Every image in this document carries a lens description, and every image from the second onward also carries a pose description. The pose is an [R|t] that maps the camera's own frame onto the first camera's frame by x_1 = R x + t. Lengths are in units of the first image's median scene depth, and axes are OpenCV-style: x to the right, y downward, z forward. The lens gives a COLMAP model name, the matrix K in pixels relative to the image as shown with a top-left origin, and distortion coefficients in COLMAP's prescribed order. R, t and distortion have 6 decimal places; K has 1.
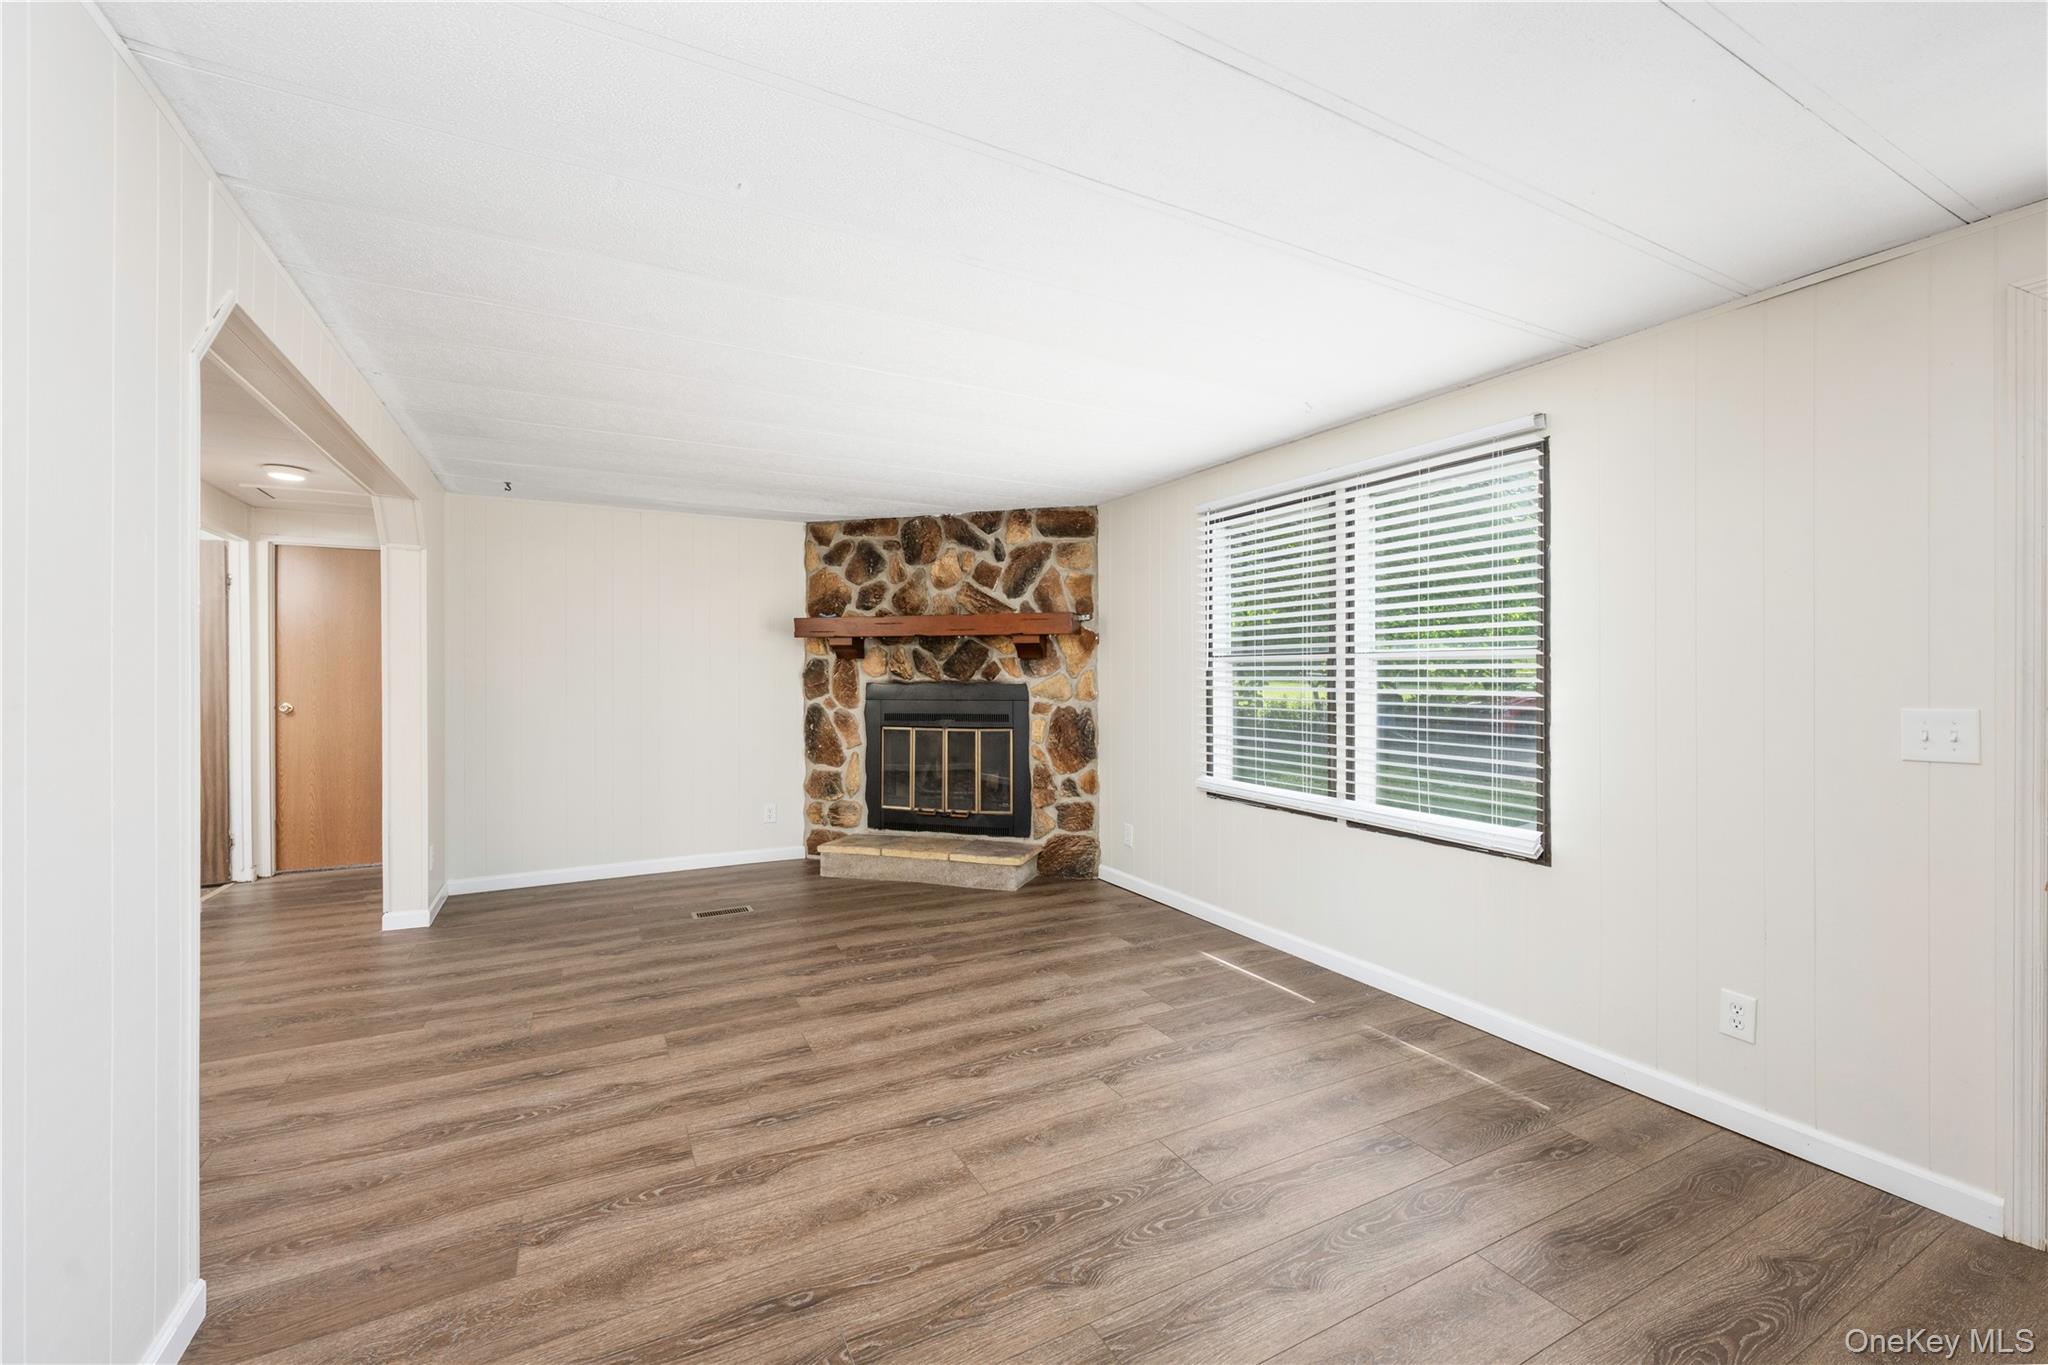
lens RADIAL K [[830.2, 0, 1023.4], [0, 830.2, 681.9], [0, 0, 1]] dist [-0.002340, 0.000074]
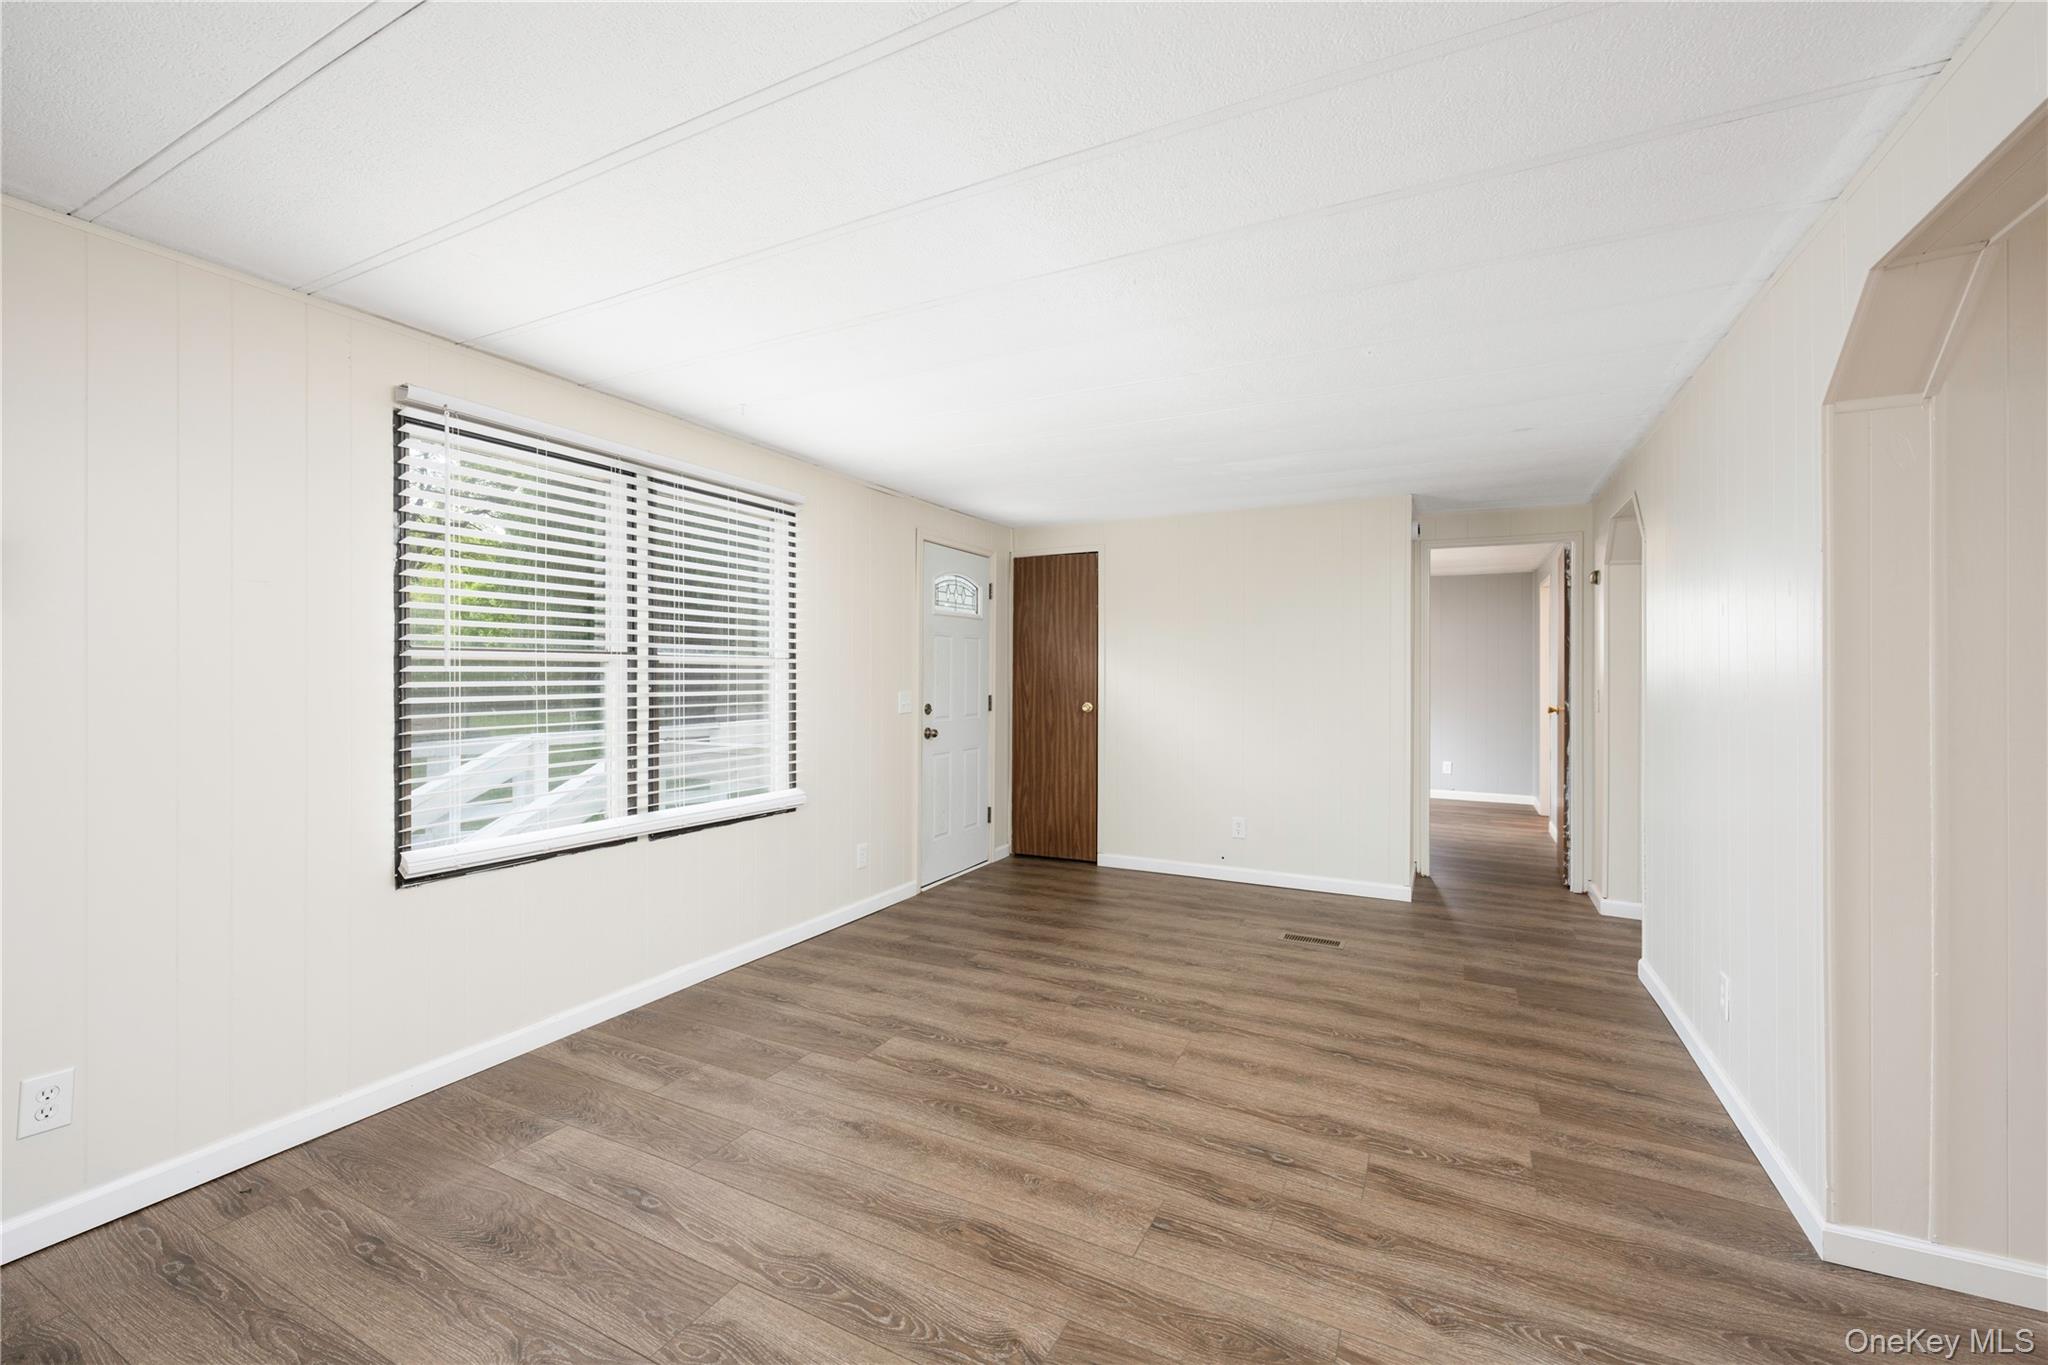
lens RADIAL K [[830.2, 0, 1018.2], [0, 830.2, 677.1], [0, 0, 1]] dist [-0.002340, 0.000074]
pose [[-0.564289, -0.003660, 0.825569, -0.407325], [0.005984, 0.999946, 0.008523, -0.009994], [-0.825556, 0.009750, -0.564237, 0.790056]]
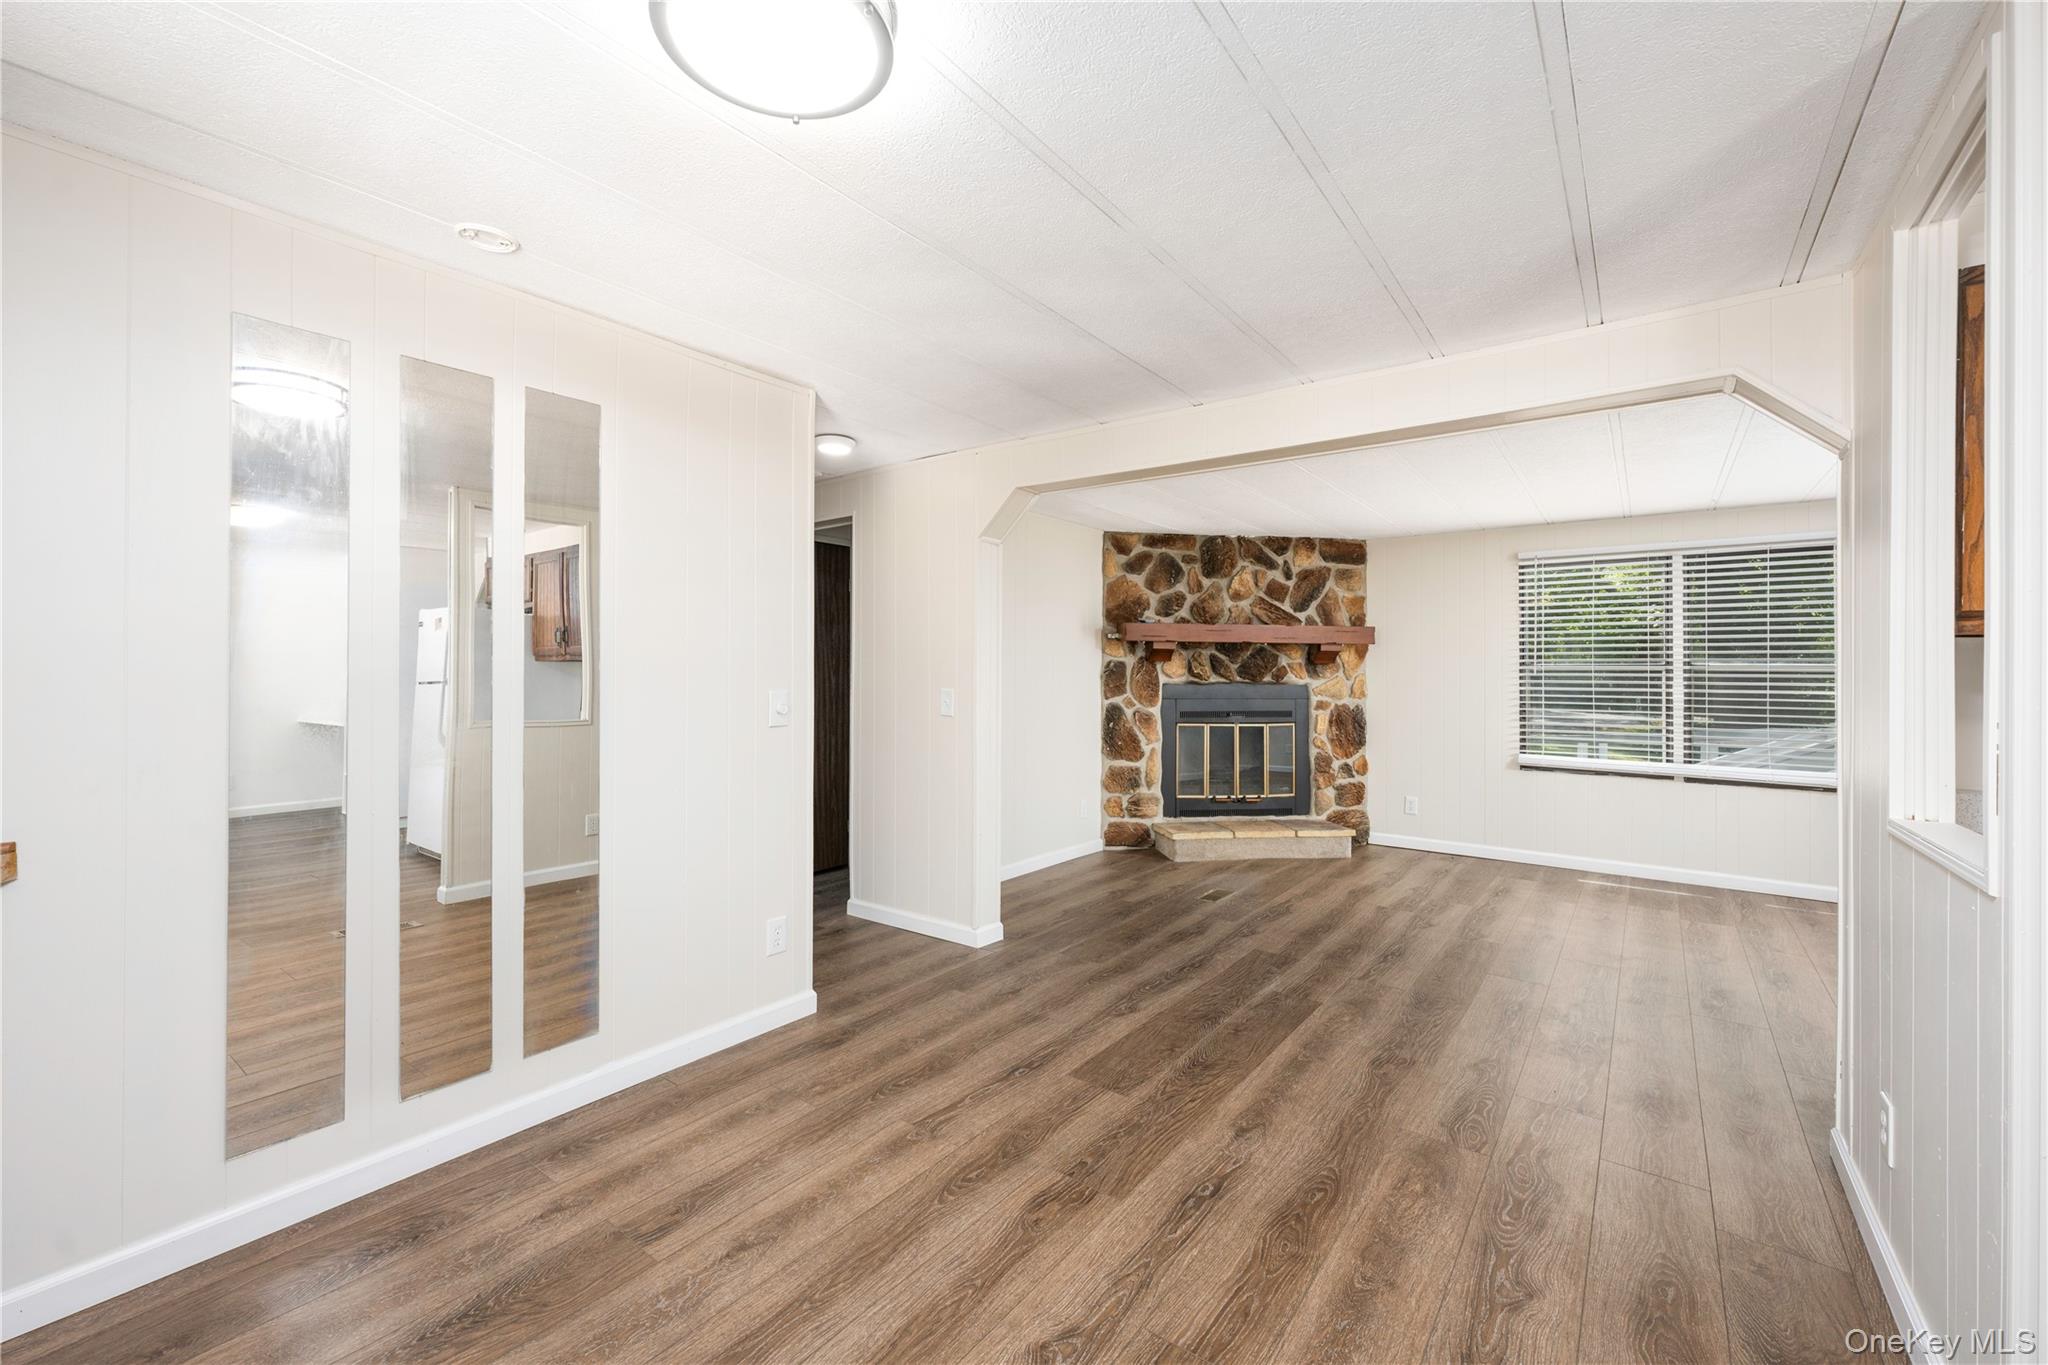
lens RADIAL K [[830.2, 0, 1024.1], [0, 830.2, 669.8], [0, 0, 1]] dist [-0.002340, 0.000074]
pose [[0.908098, 0.008105, 0.418679, -0.877426], [-0.003496, 0.999925, -0.011774, -0.003729], [-0.418742, 0.009228, 0.908058, 0.095126]]
